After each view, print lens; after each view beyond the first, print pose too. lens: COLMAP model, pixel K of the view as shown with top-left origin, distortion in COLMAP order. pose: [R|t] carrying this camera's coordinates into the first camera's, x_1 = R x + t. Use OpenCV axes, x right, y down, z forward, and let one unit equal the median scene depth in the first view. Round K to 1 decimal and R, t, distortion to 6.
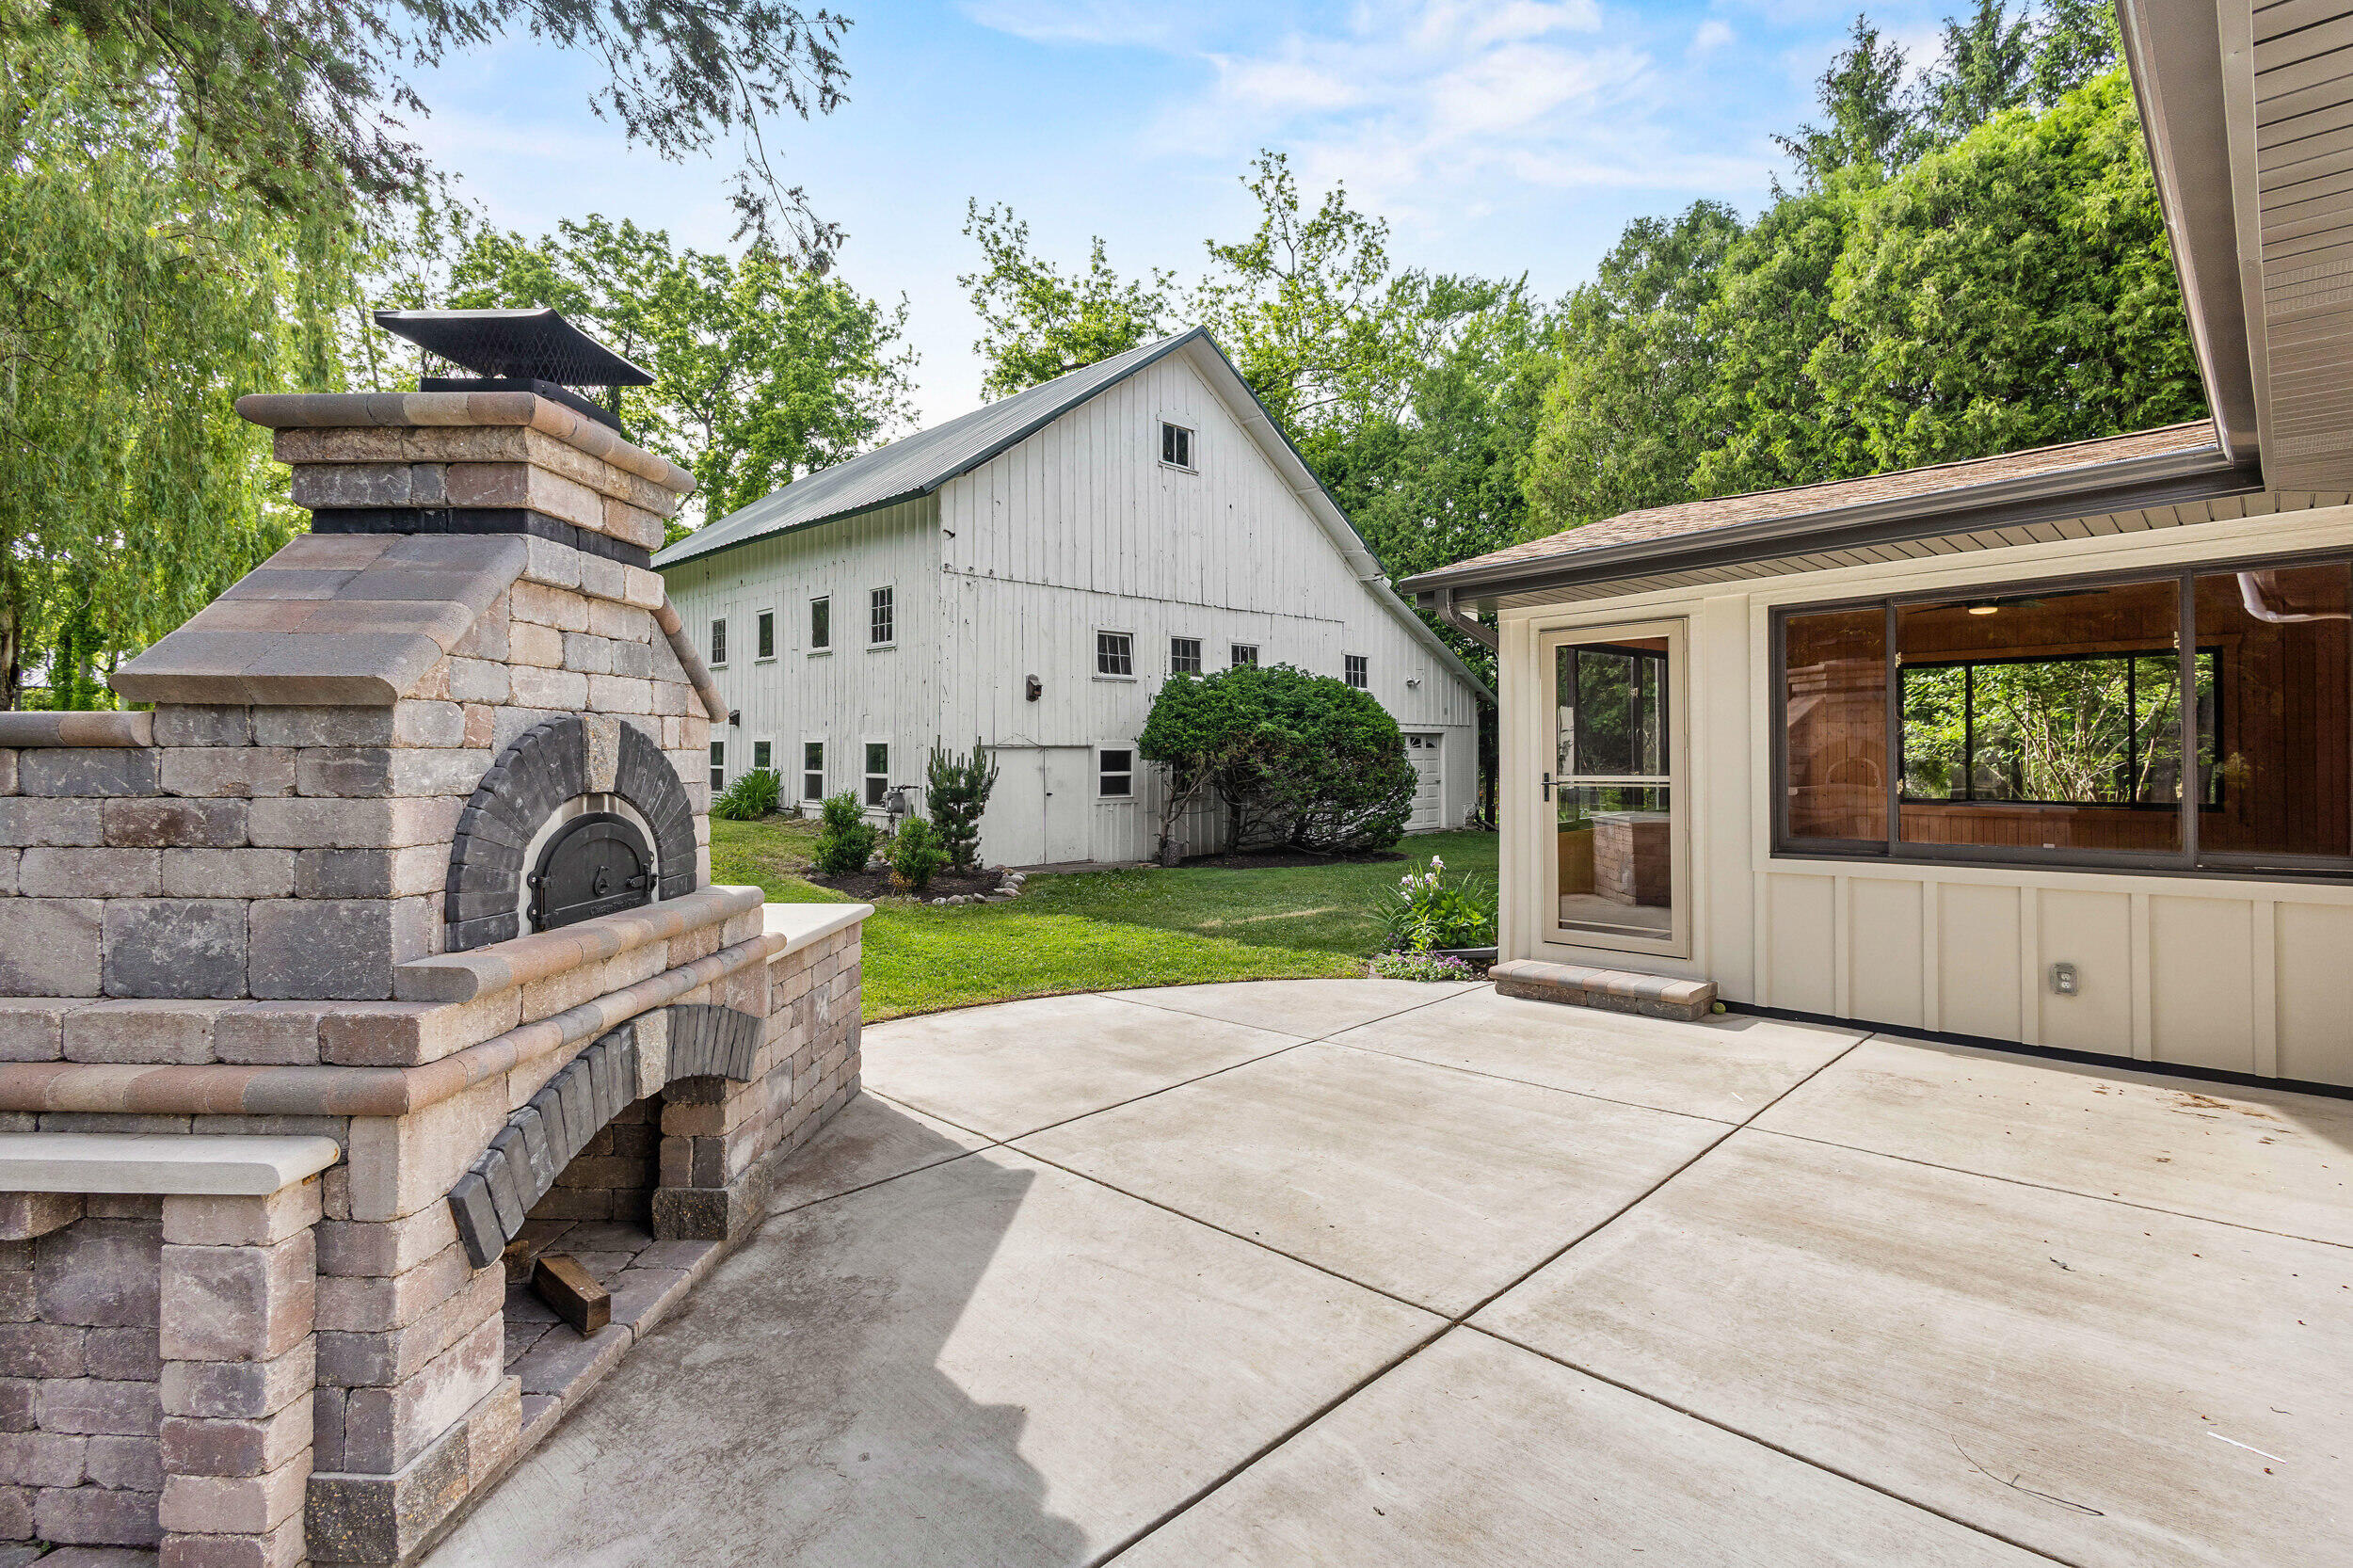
lens RADIAL K [[1092.4, 0, 1200.9], [0, 1092.4, 738.0], [0, 0, 1]] dist [0.000980, -0.004795]
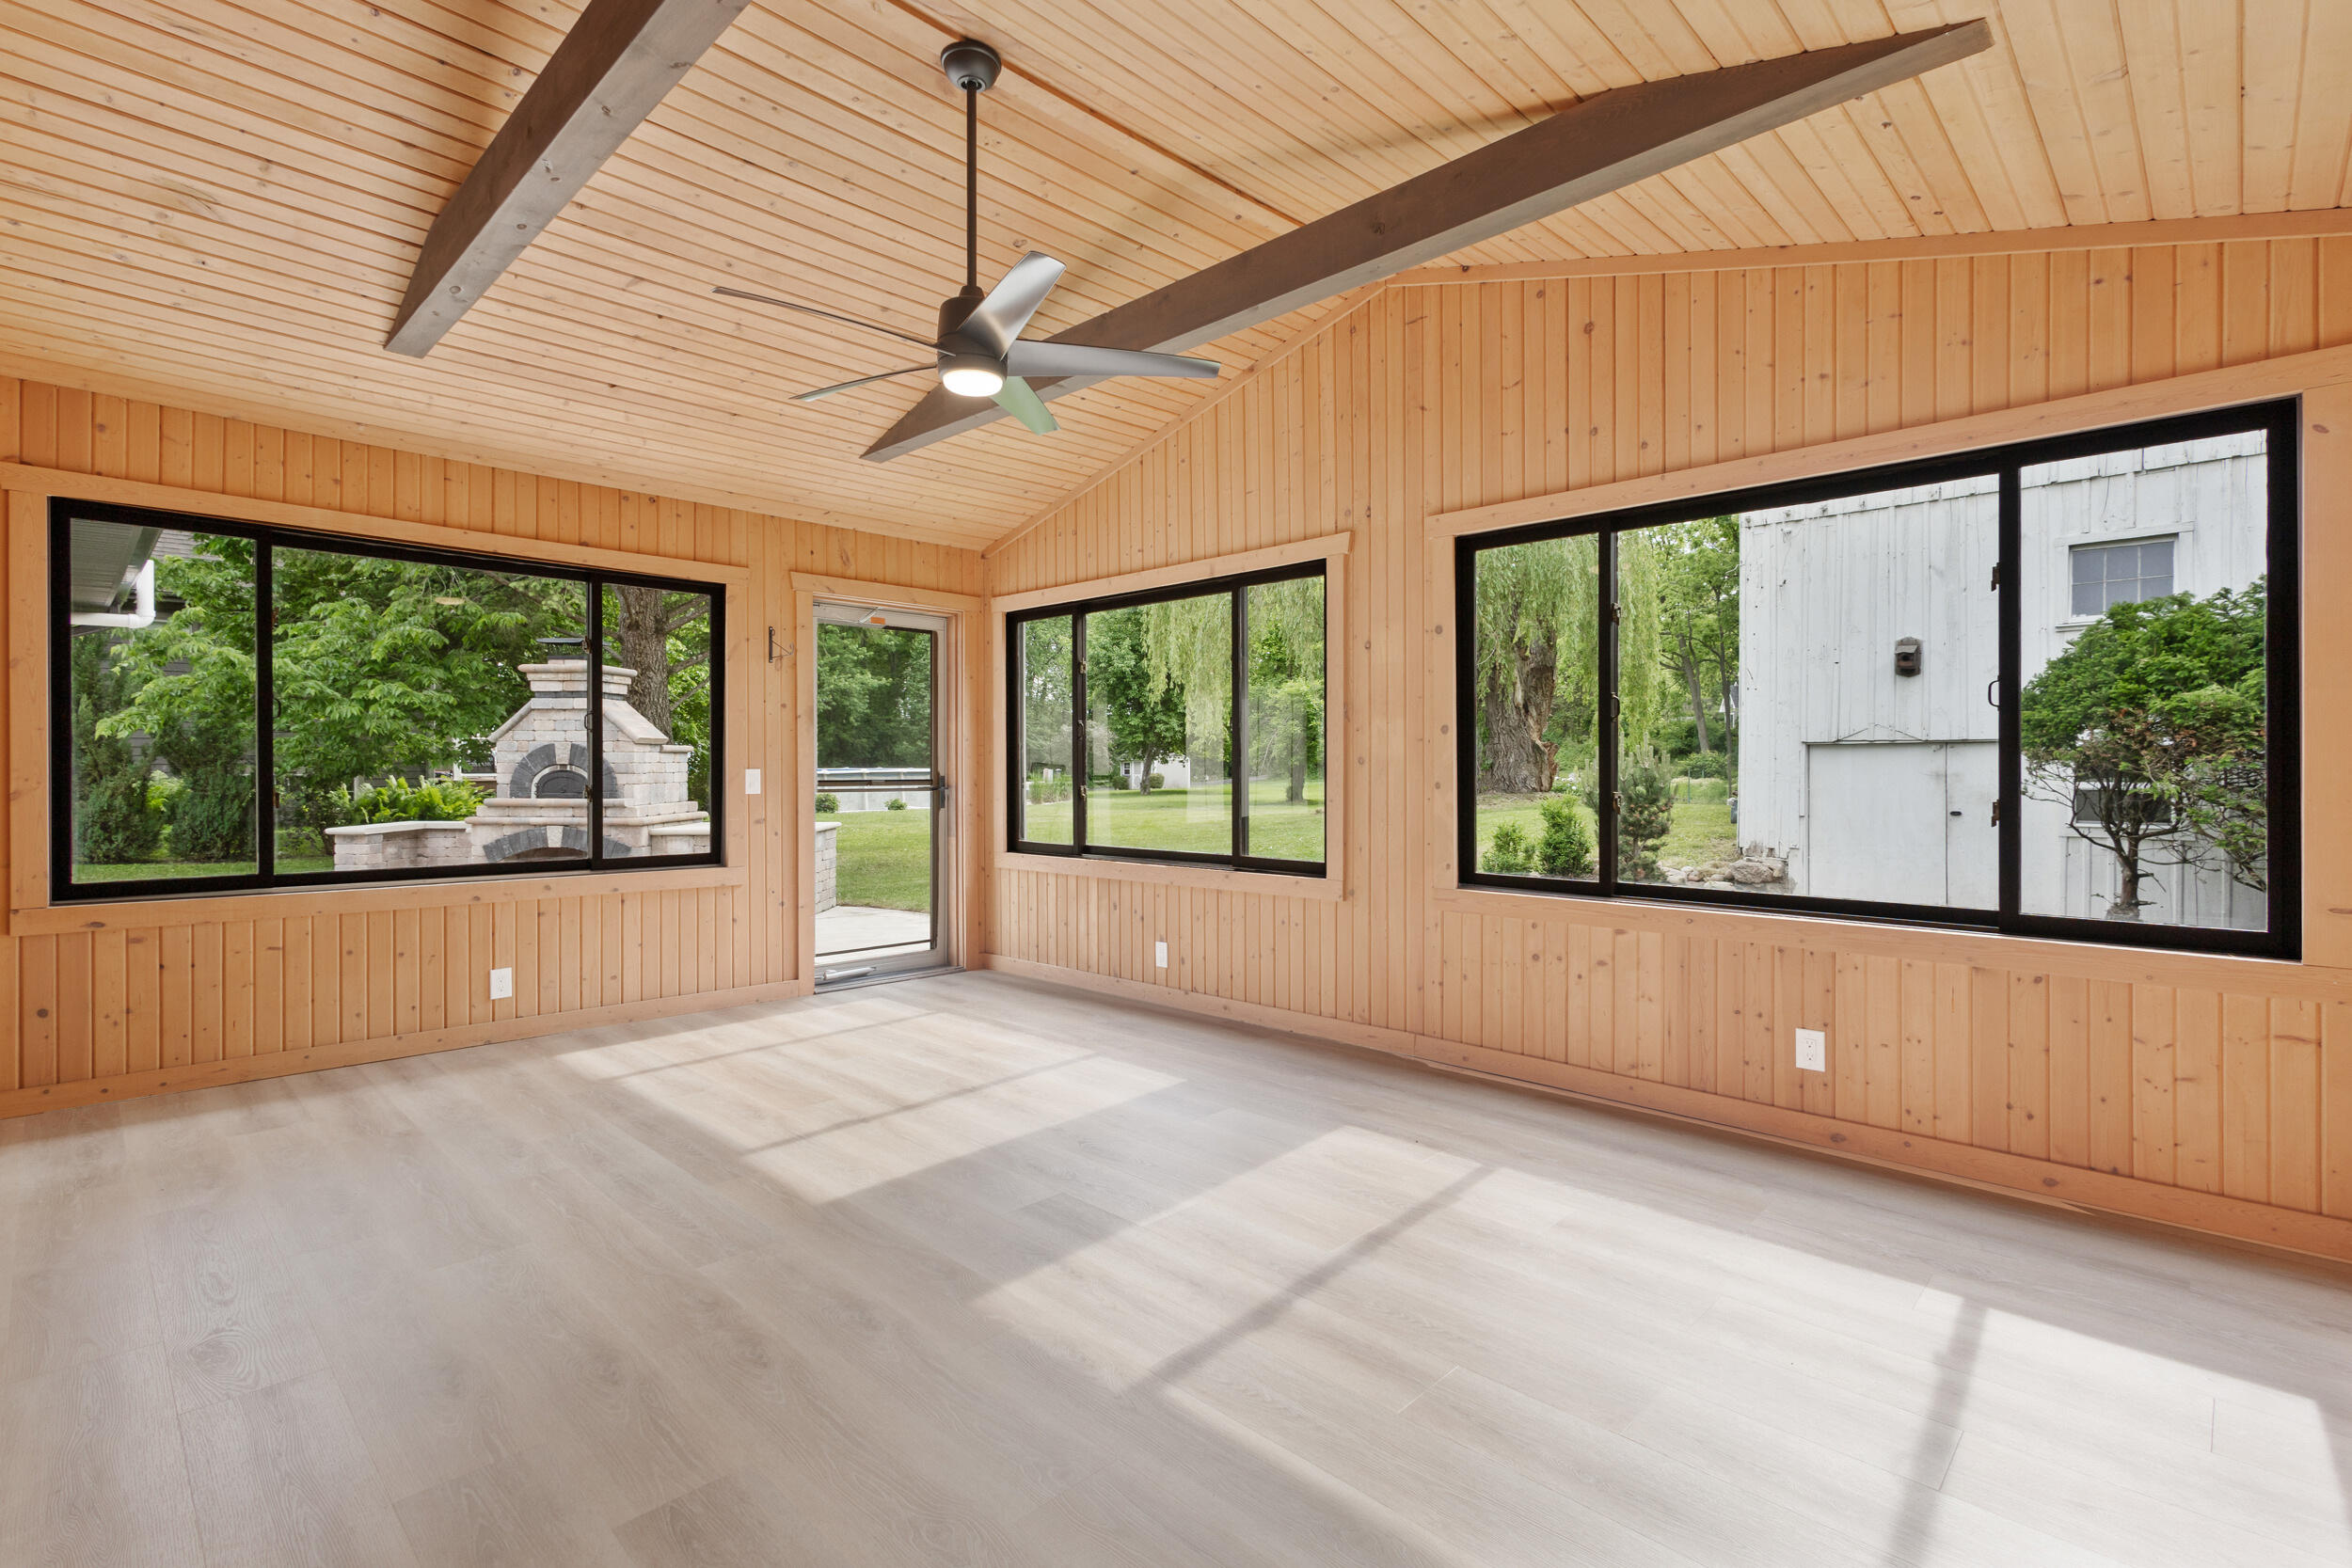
lens RADIAL K [[1091.8, 0, 1163.5], [0, 1091.8, 768.6], [0, 0, 1]] dist [0.000980, -0.004795]
pose [[0.002467, 0.015401, -0.999878, 0.643528], [0.014876, 0.999770, 0.015436, 0.008205], [0.999886, -0.014912, 0.002237, 0.626044]]
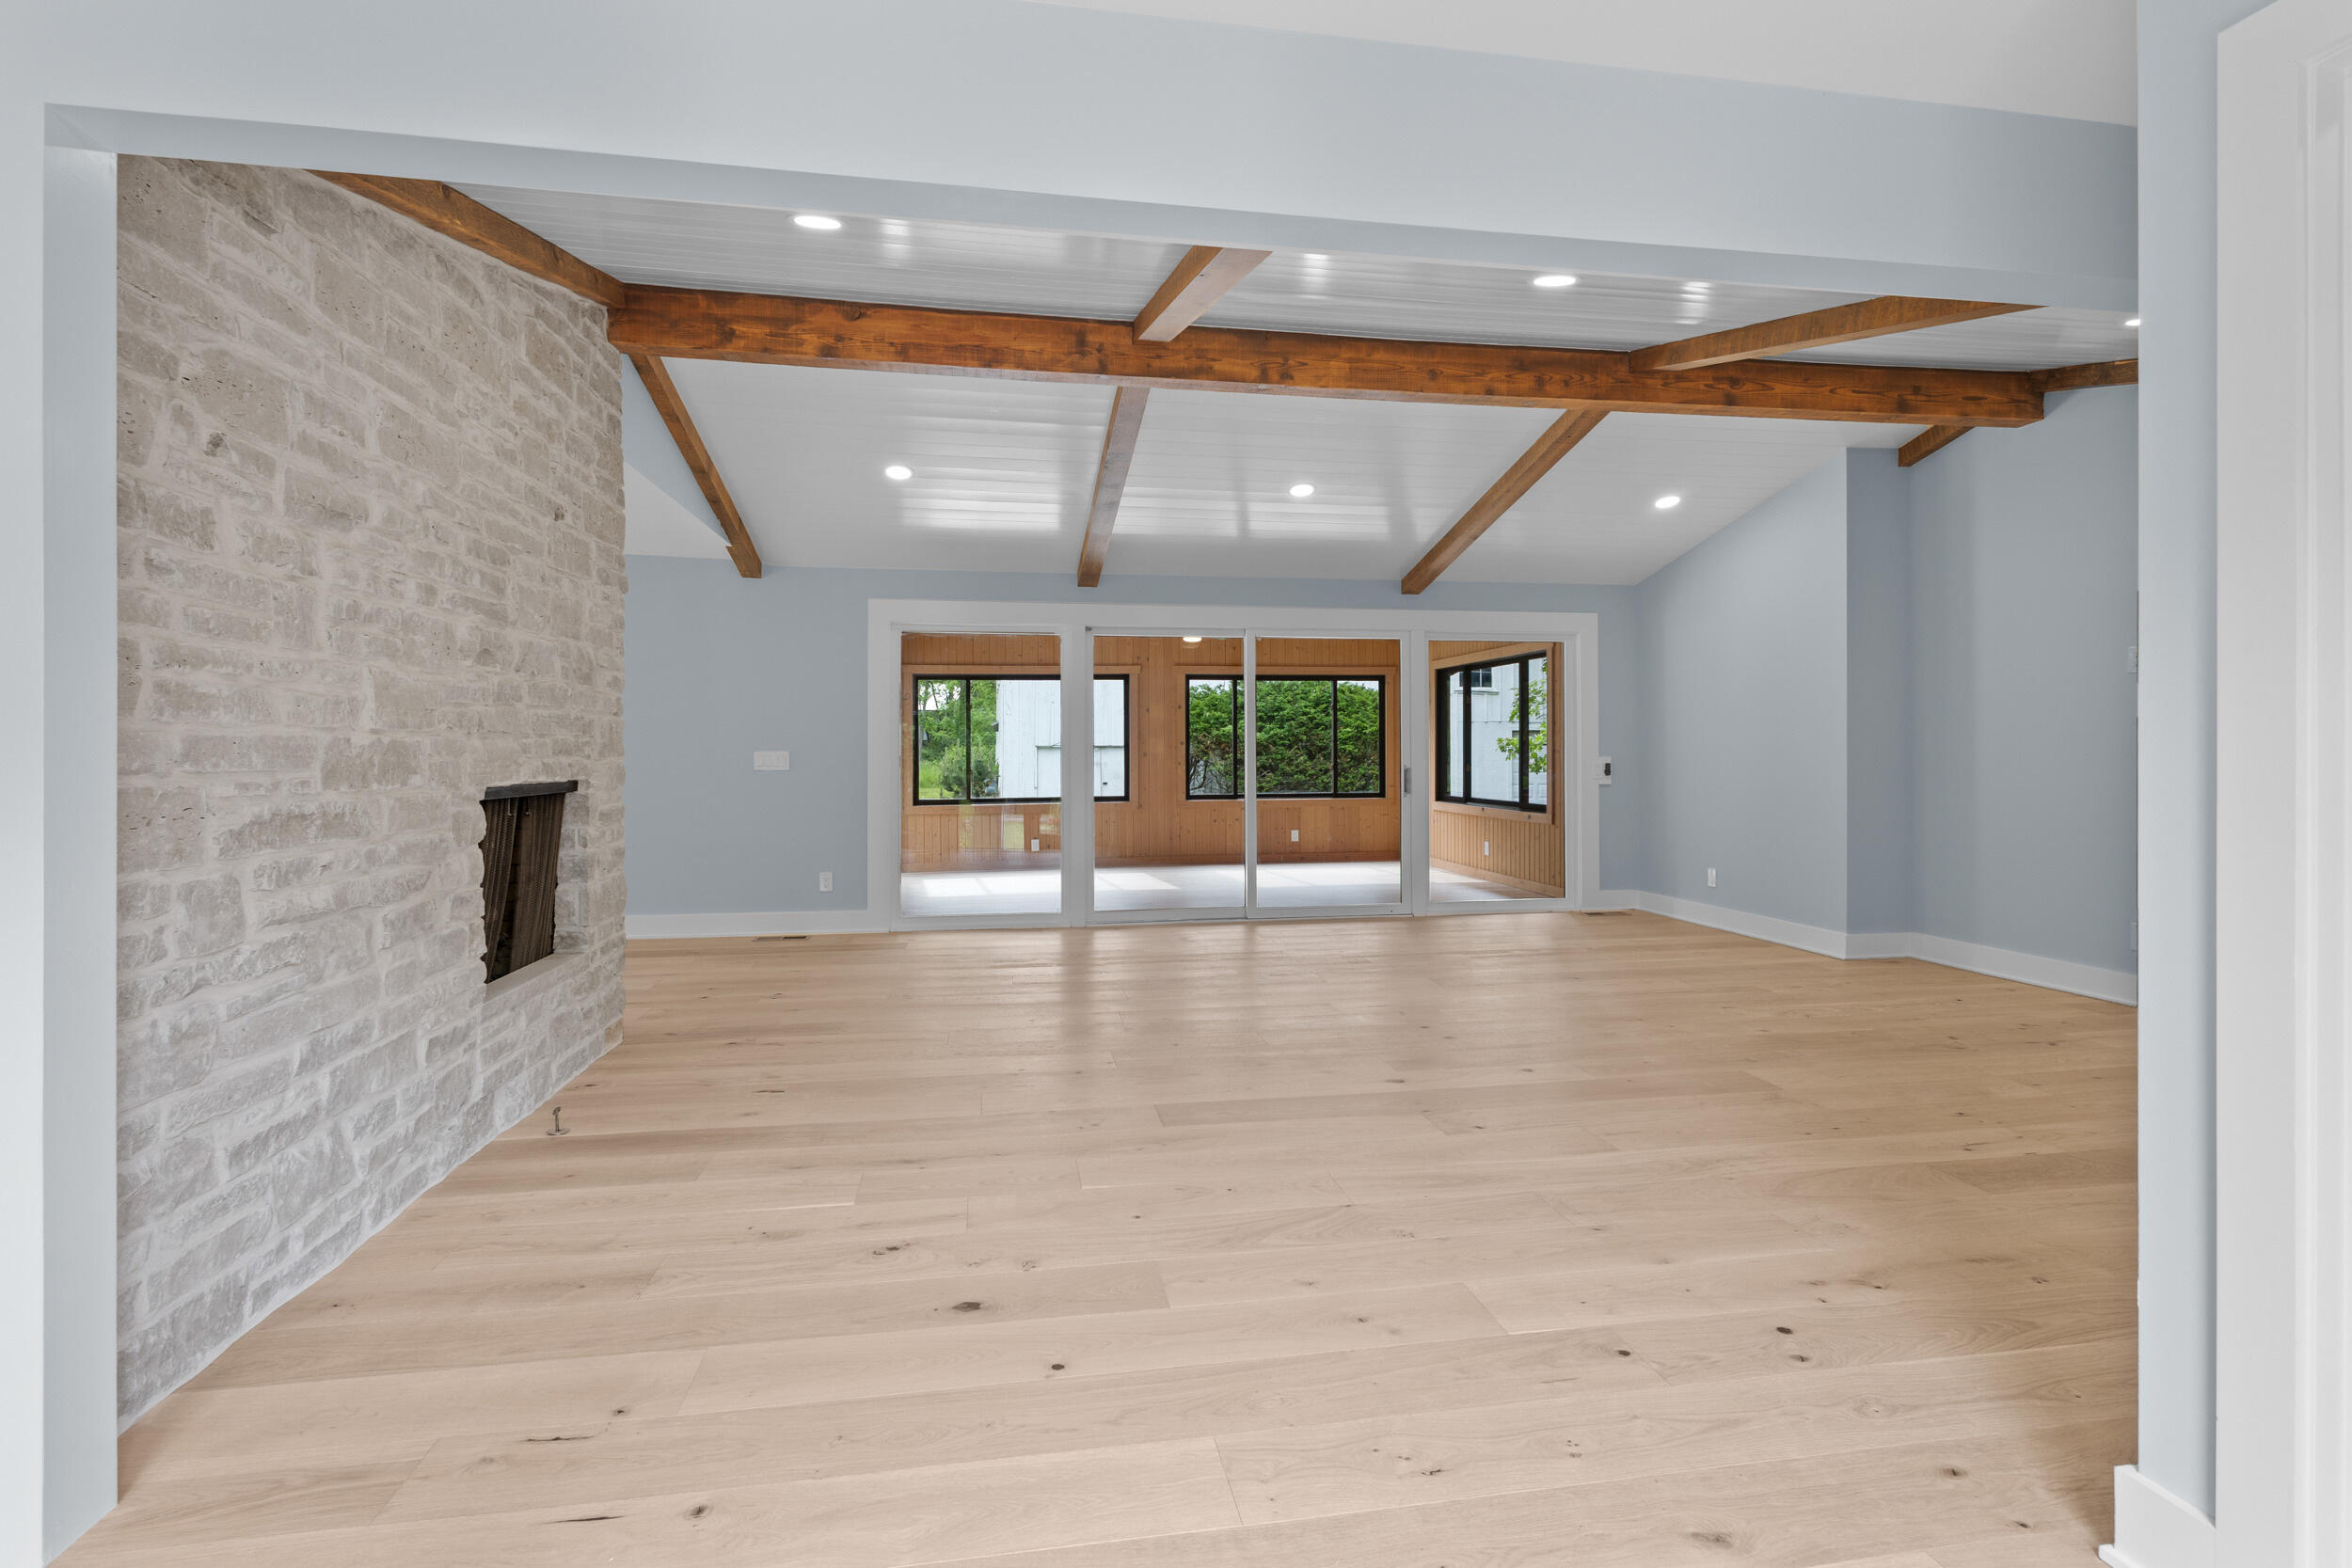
lens RADIAL K [[1091.8, 0, 1175.7], [0, 1091.8, 768.9], [0, 0, 1]] dist [0.000980, -0.004795]
pose [[0.809510, 0.011806, -0.586988, 2.328556], [0.003589, 0.999680, 0.025055, -0.049148], [0.587096, -0.022389, 0.809208, -4.827749]]
